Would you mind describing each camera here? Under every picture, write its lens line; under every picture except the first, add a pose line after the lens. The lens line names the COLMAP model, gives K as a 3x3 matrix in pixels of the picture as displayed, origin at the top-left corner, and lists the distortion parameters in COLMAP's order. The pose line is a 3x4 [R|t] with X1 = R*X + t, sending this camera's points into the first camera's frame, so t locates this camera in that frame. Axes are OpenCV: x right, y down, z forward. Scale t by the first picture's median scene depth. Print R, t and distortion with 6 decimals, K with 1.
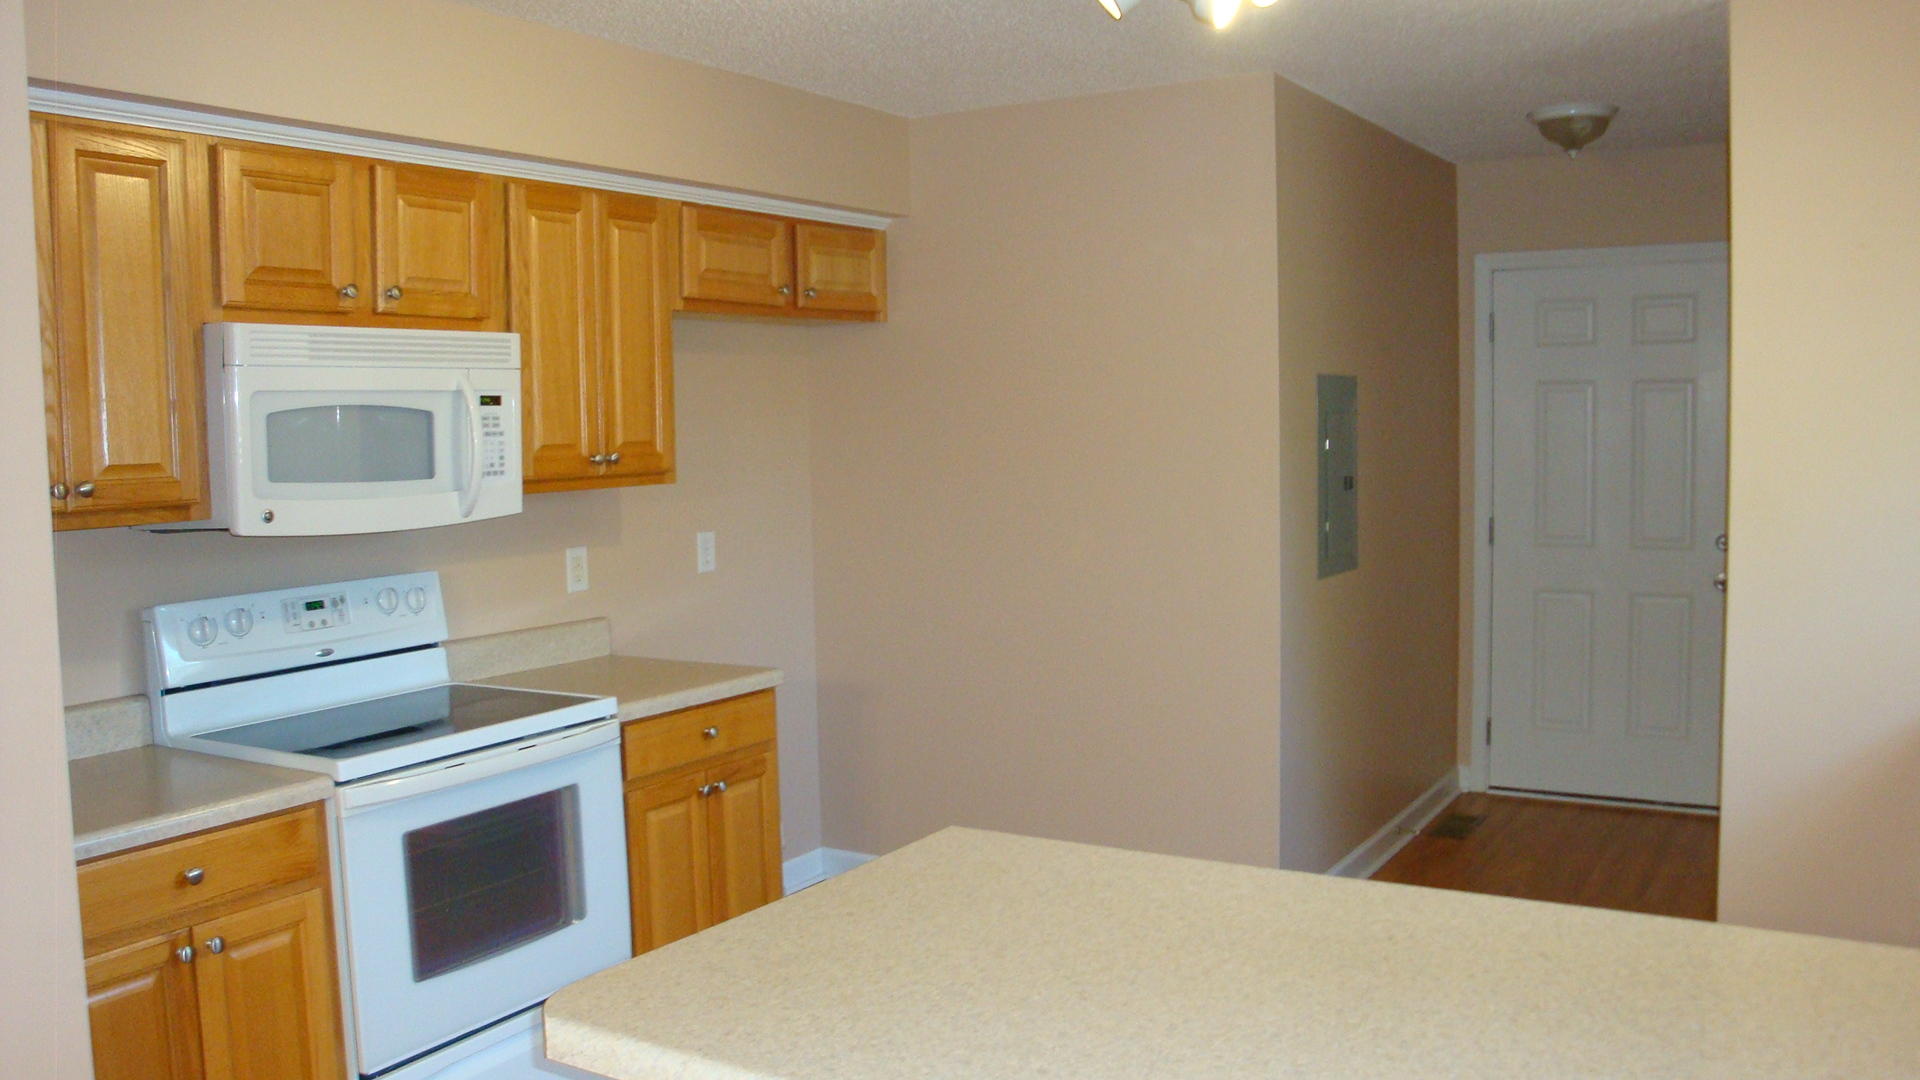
lens RADIAL K [[1582.7, 0, 960.0], [0, 1582.7, 540.0], [0, 0, 1]] dist [-0.161419, 0.106018]
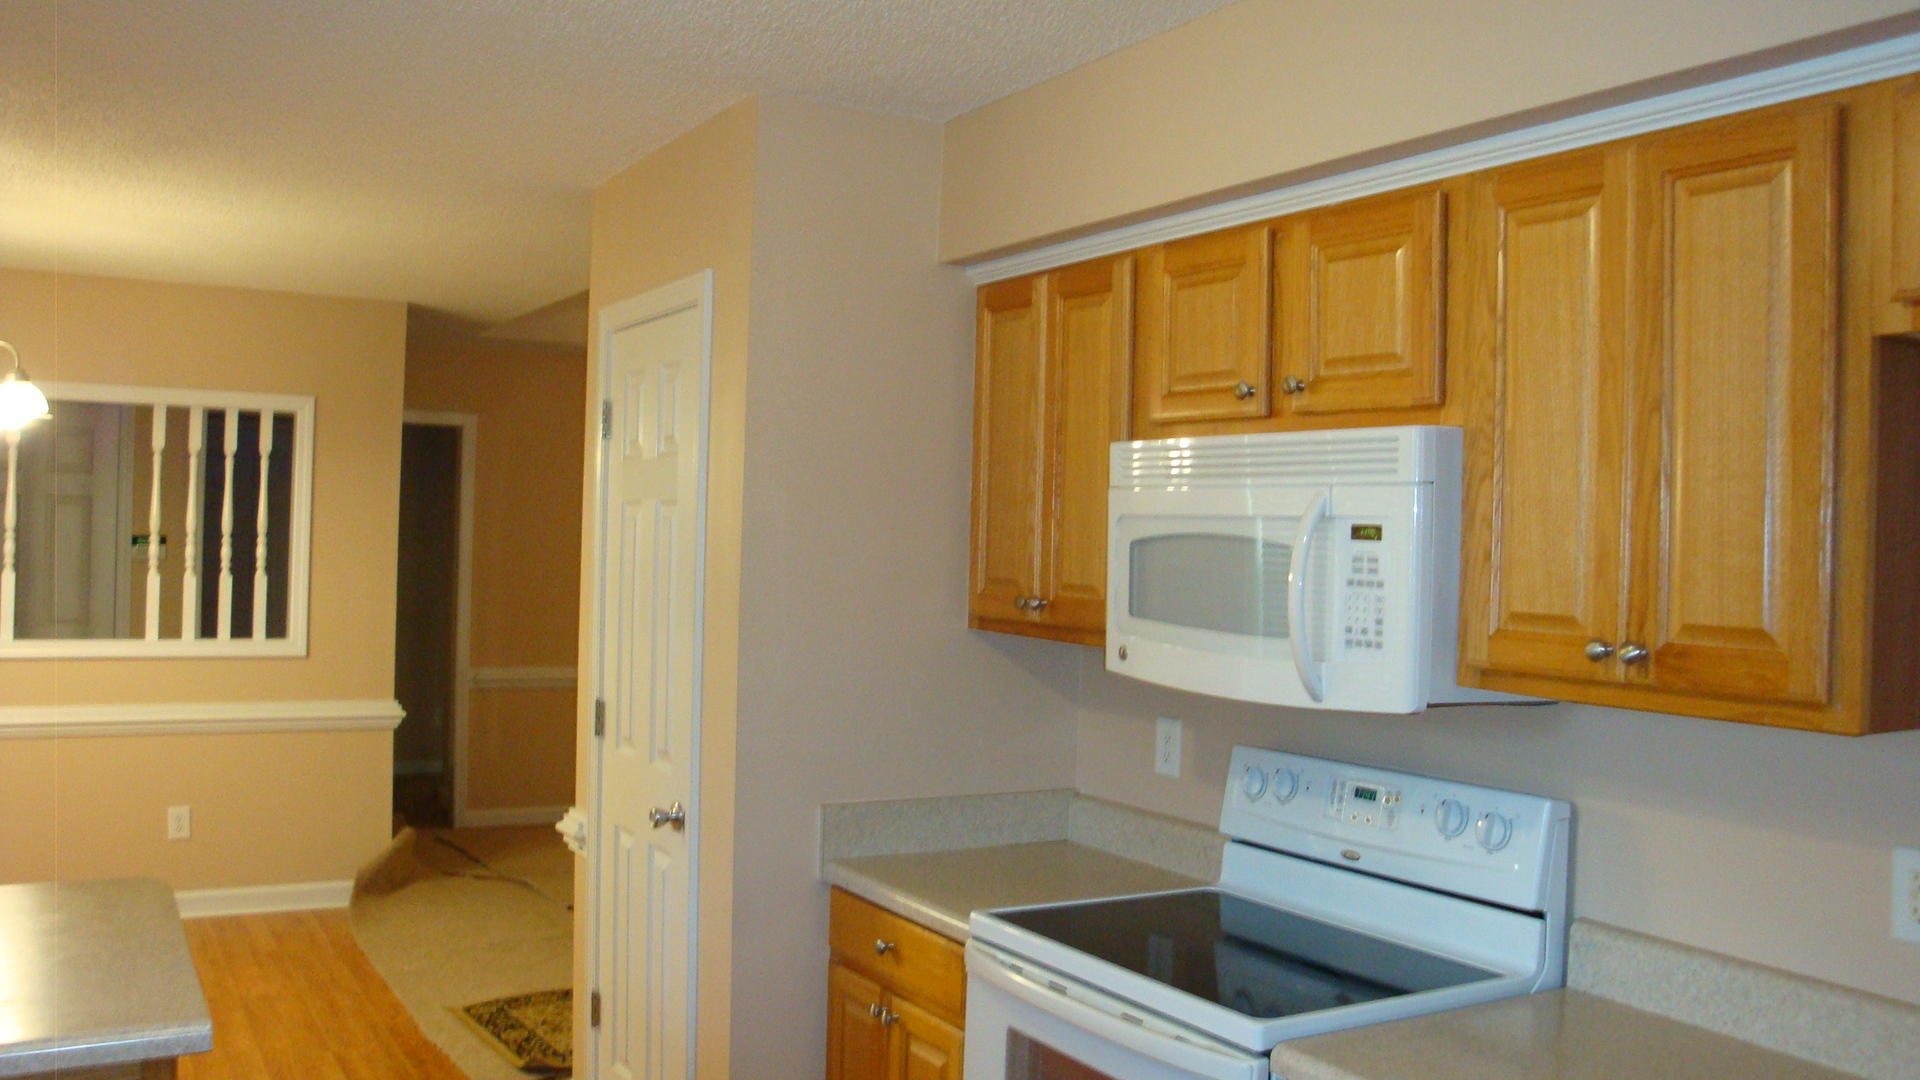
lens RADIAL K [[1594.2, 0, 961.2], [0, 1594.2, 512.5], [0, 0, 1]] dist [-0.108295, -0.000527]
pose [[-0.470936, -0.006236, -0.882146, 0.355535], [-0.090230, 0.995071, 0.041136, -0.107002], [0.877541, 0.098968, -0.469177, 1.130751]]
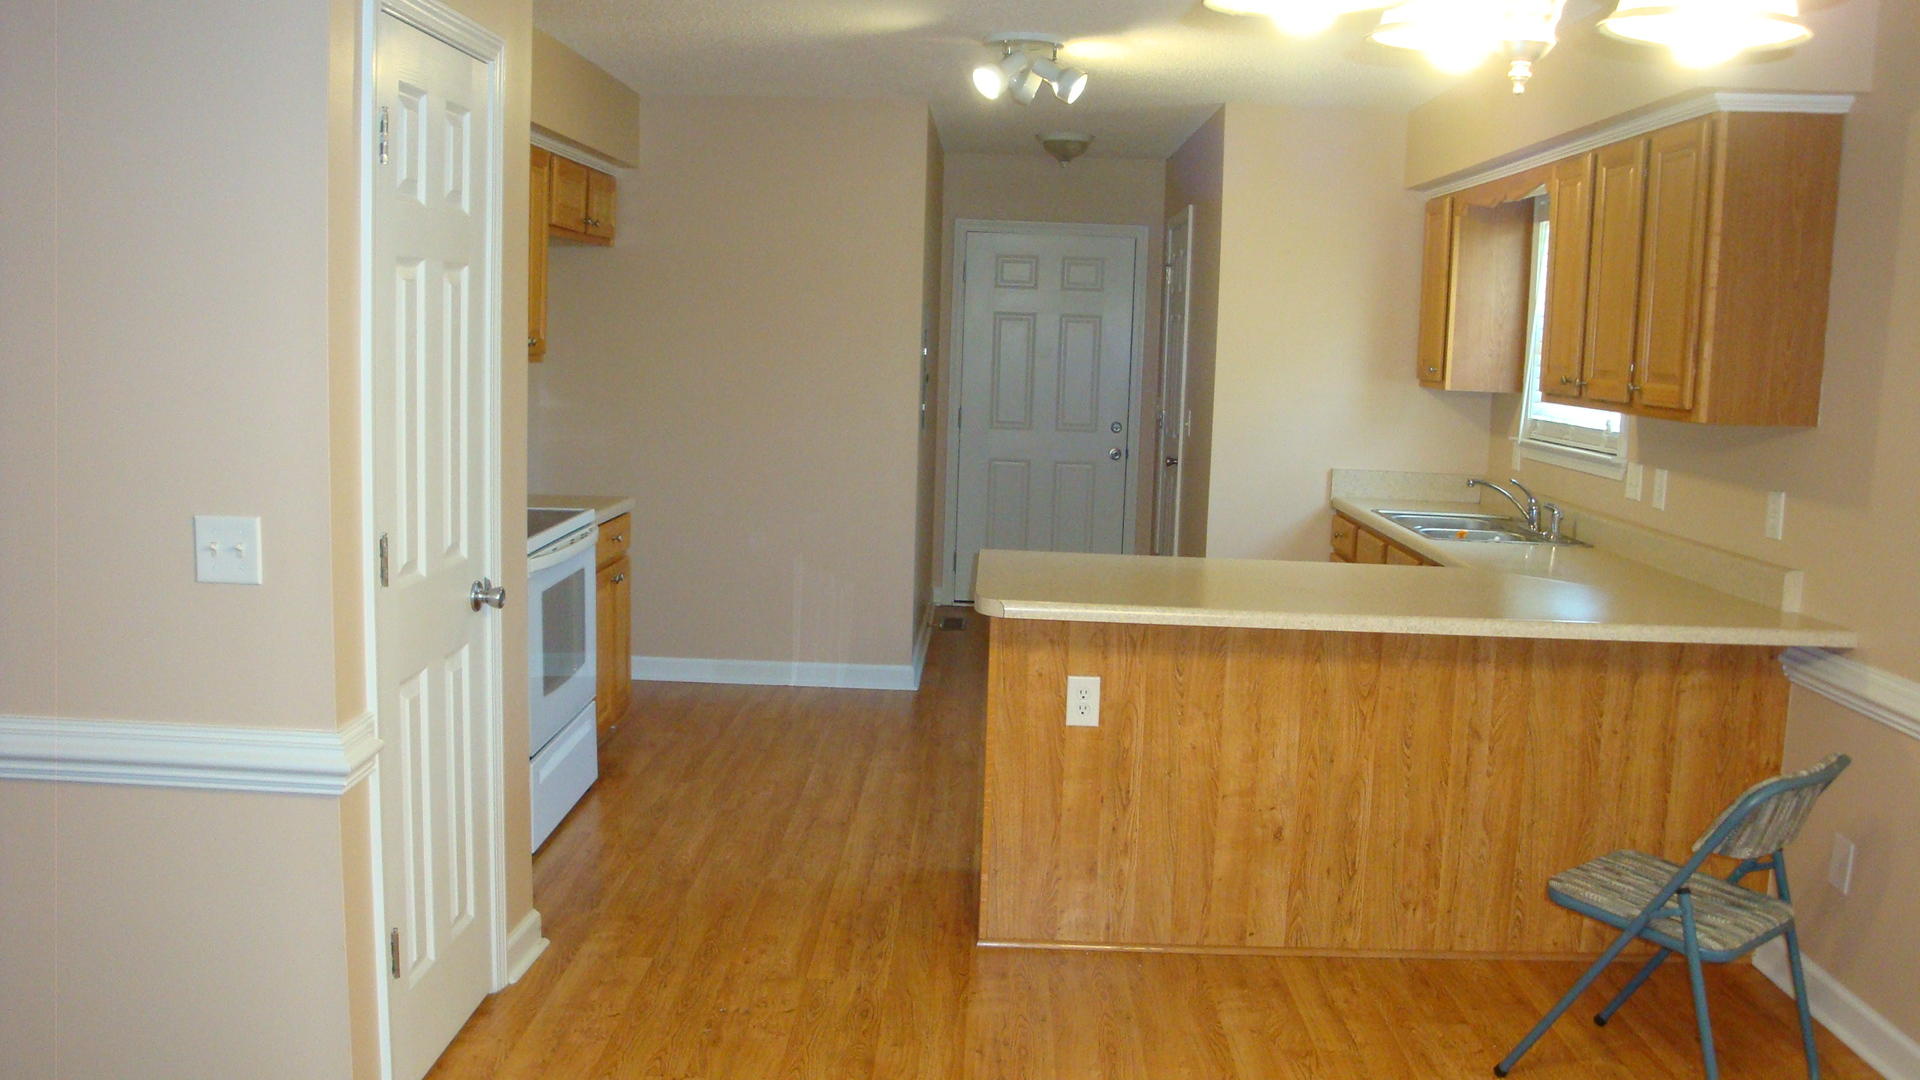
lens RADIAL K [[1582.7, 0, 960.0], [0, 1582.7, 540.0], [0, 0, 1]] dist [-0.161419, 0.106018]
pose [[0.861986, -0.022446, 0.506434, -0.645596], [-0.004325, 0.998657, 0.051623, 0.052050], [-0.506913, -0.046689, 0.860732, -0.392052]]
